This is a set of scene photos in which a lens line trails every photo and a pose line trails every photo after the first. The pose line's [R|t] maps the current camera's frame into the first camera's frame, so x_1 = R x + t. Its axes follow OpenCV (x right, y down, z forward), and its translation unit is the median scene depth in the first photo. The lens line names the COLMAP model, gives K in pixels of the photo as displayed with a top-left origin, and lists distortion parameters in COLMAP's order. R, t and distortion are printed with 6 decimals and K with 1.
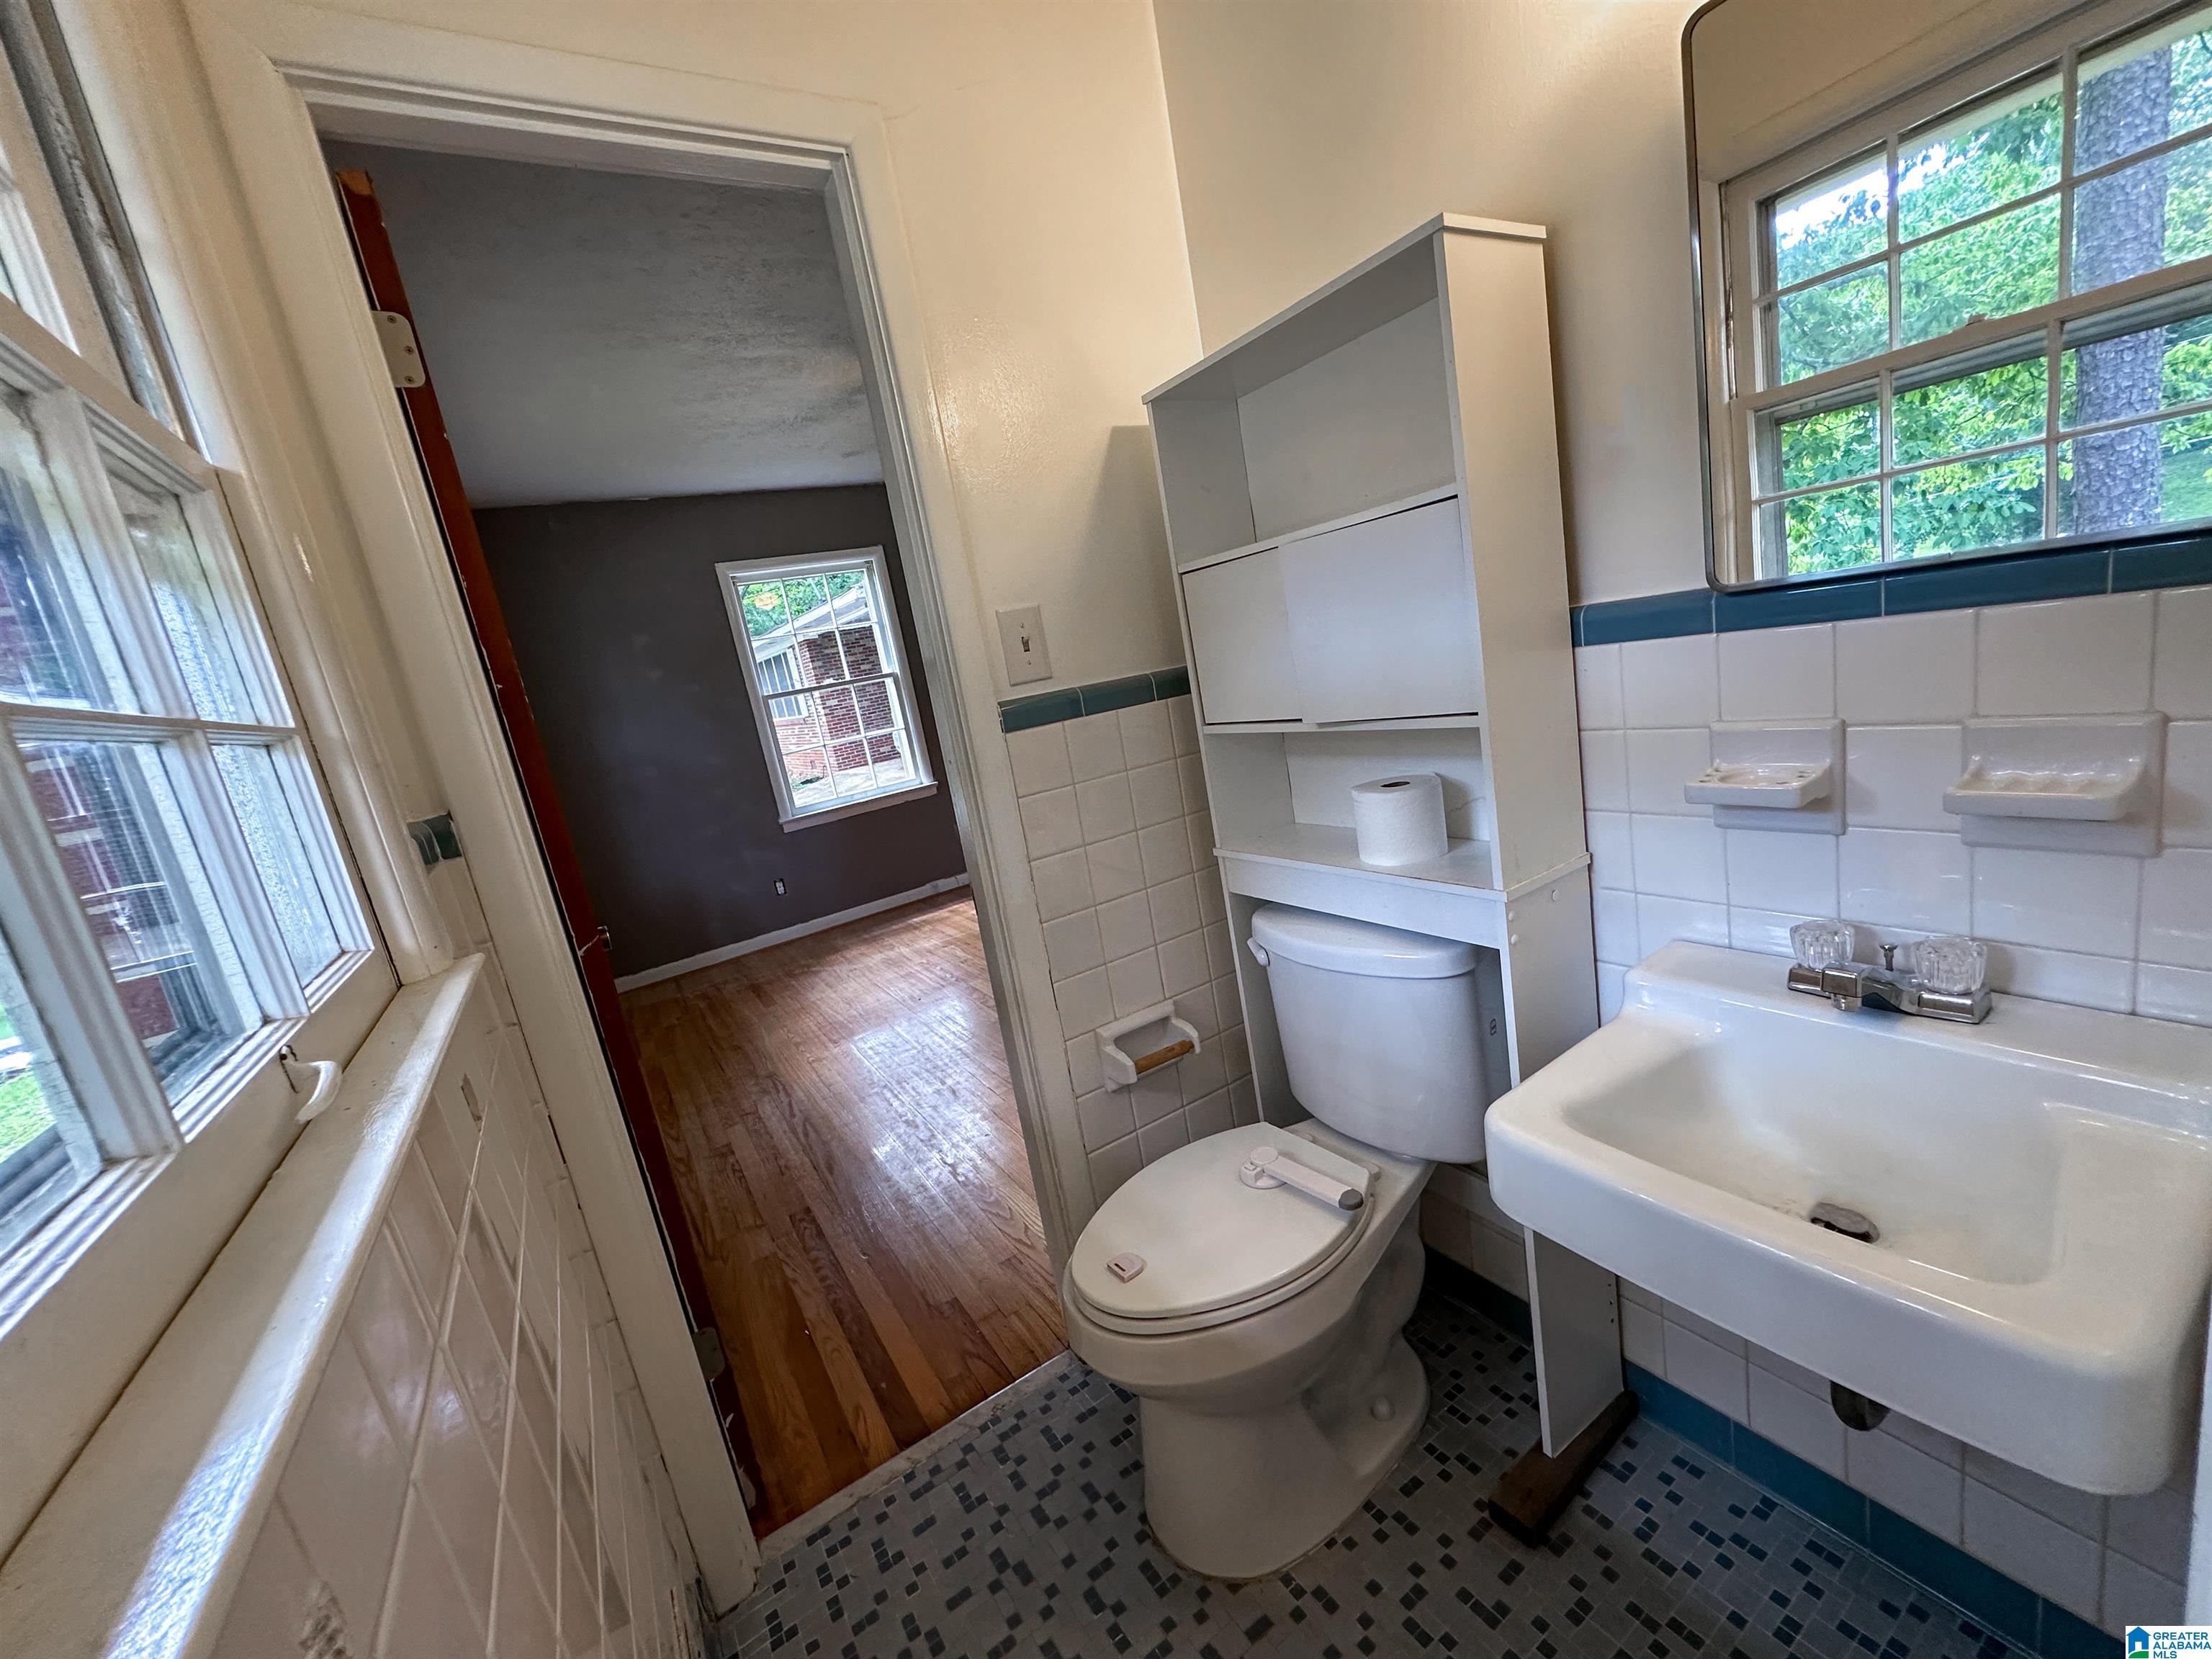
lens RADIAL K [[882.0, 0, 1106.0], [0, 882.0, 829.5], [0, 0, 1]] dist [-0.001038, 0.000113]
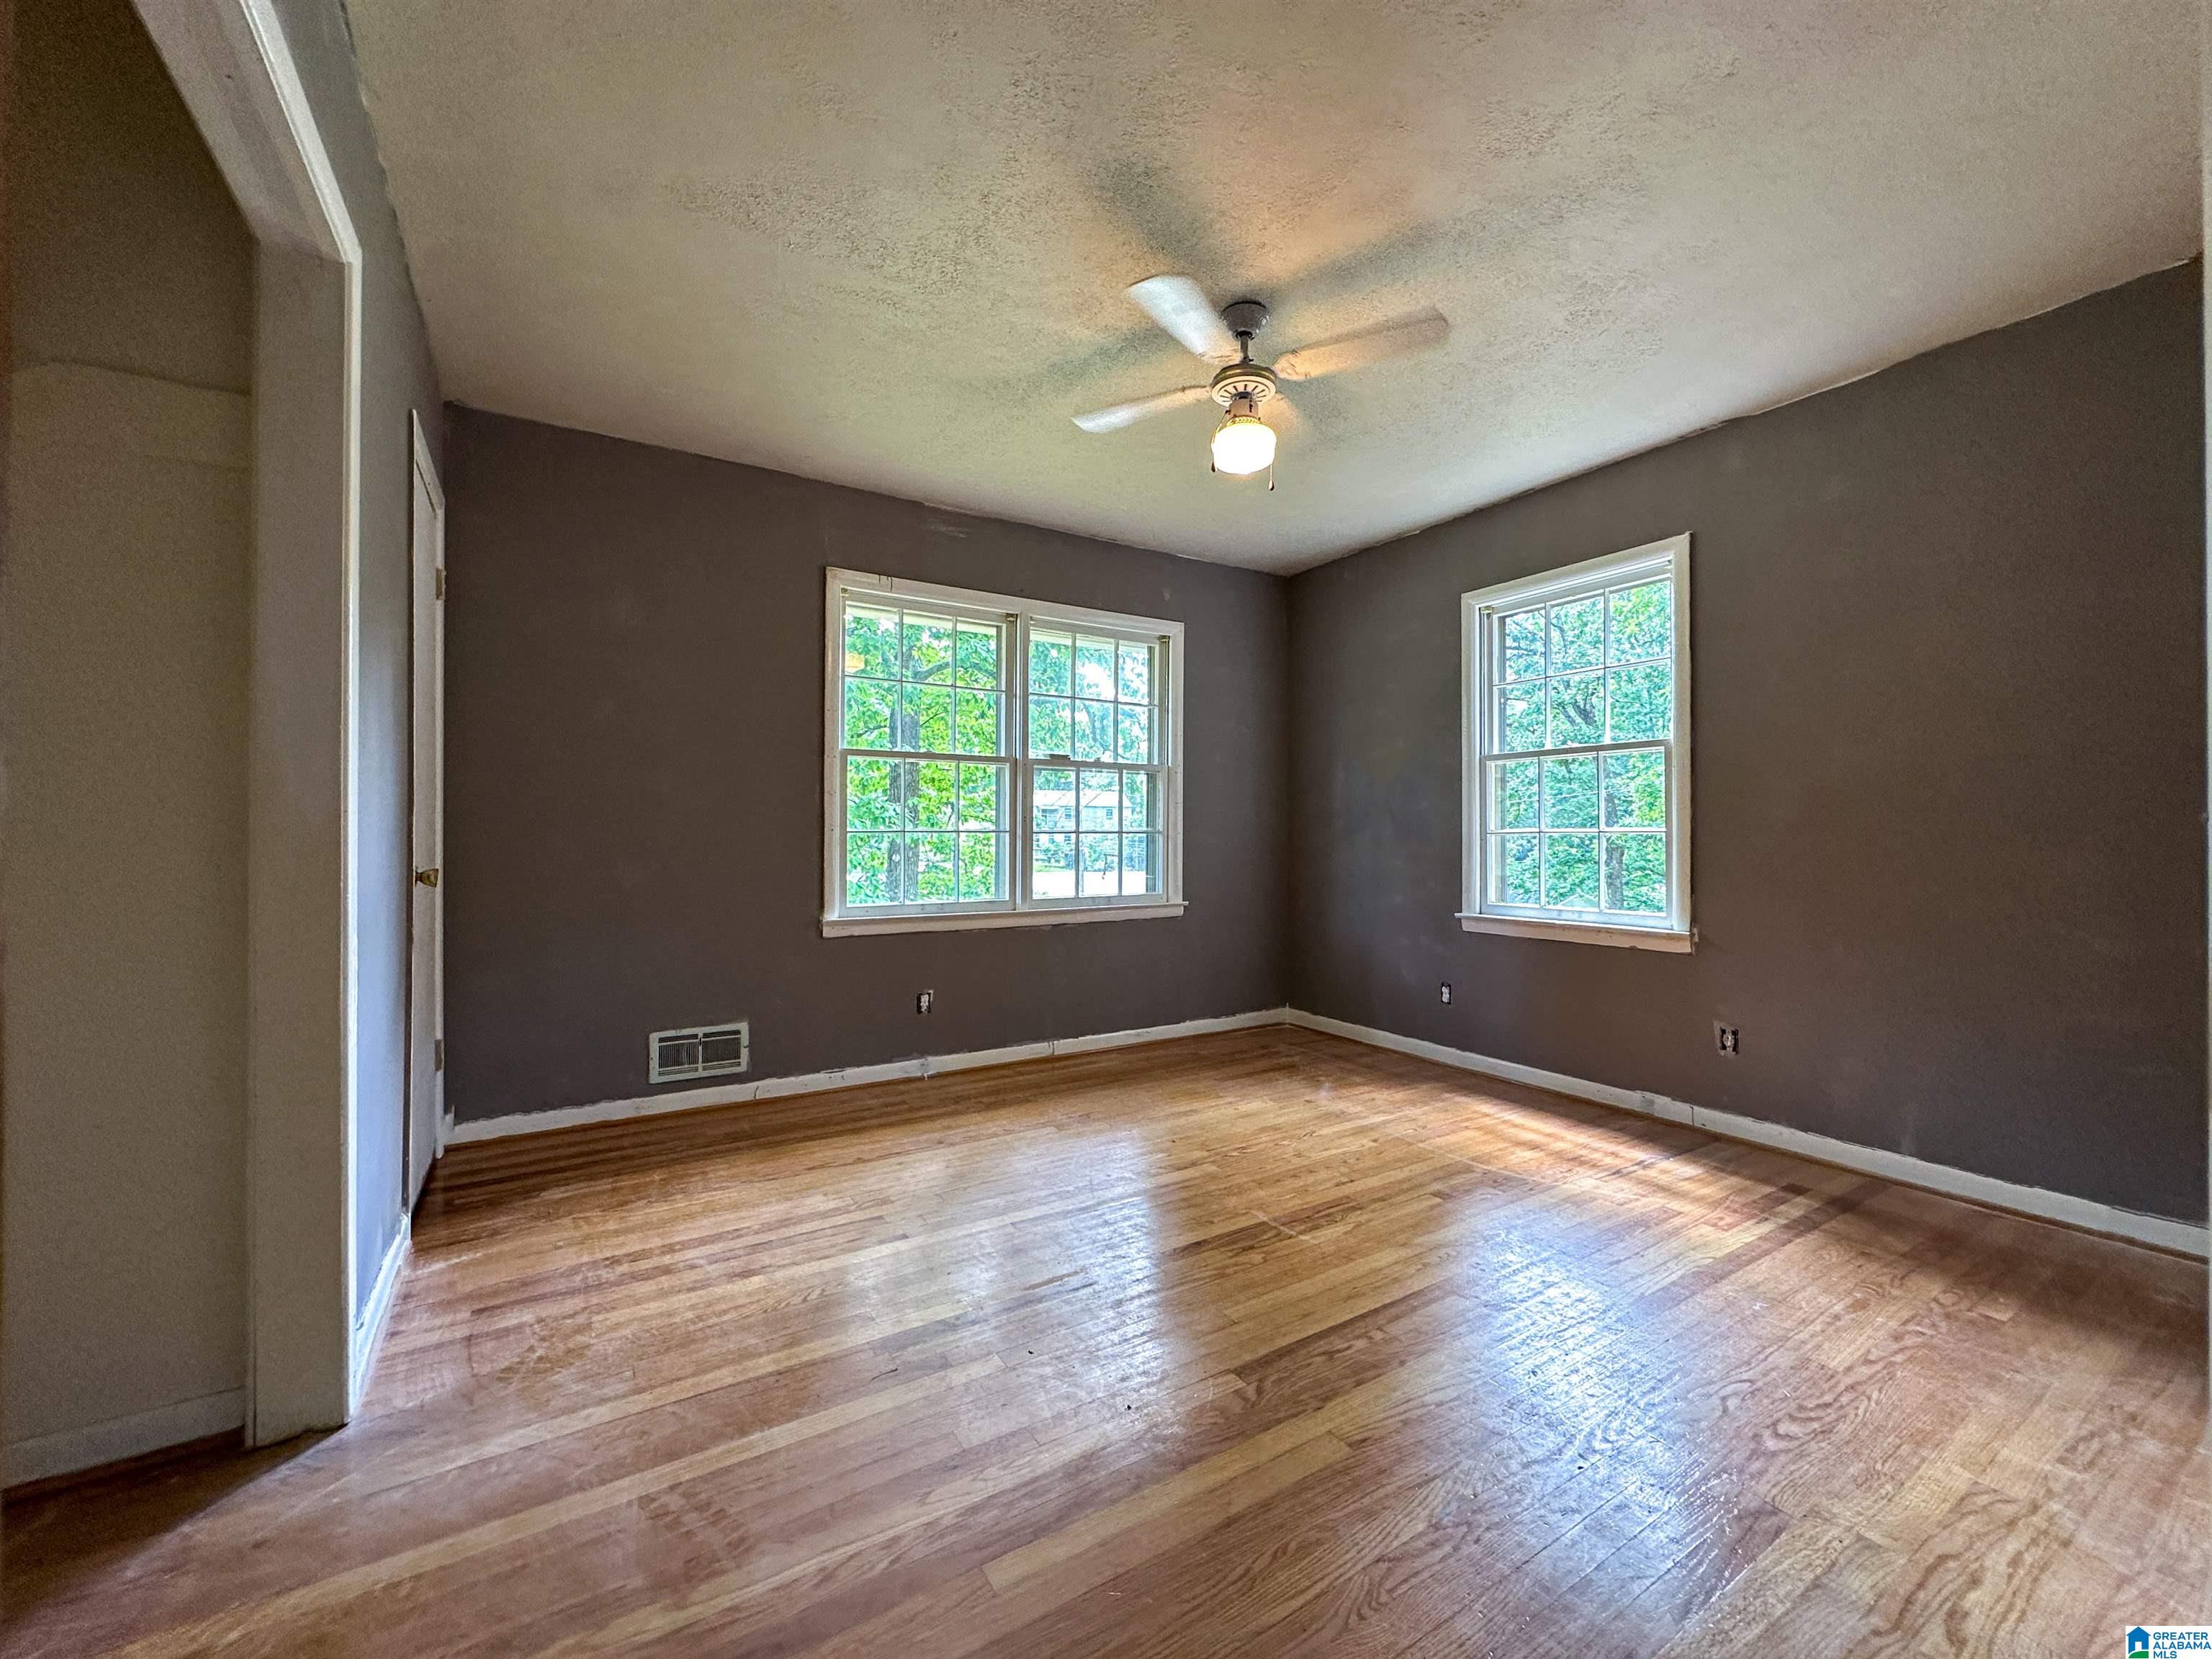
lens RADIAL K [[882.0, 0, 1106.0], [0, 882.0, 829.5], [0, 0, 1]] dist [-0.001038, 0.000113]
pose [[-0.020839, 0.170791, -0.985087, 0.450060], [-0.196056, 0.965472, 0.171538, -0.174977], [0.980371, 0.196707, 0.013365, 0.748684]]
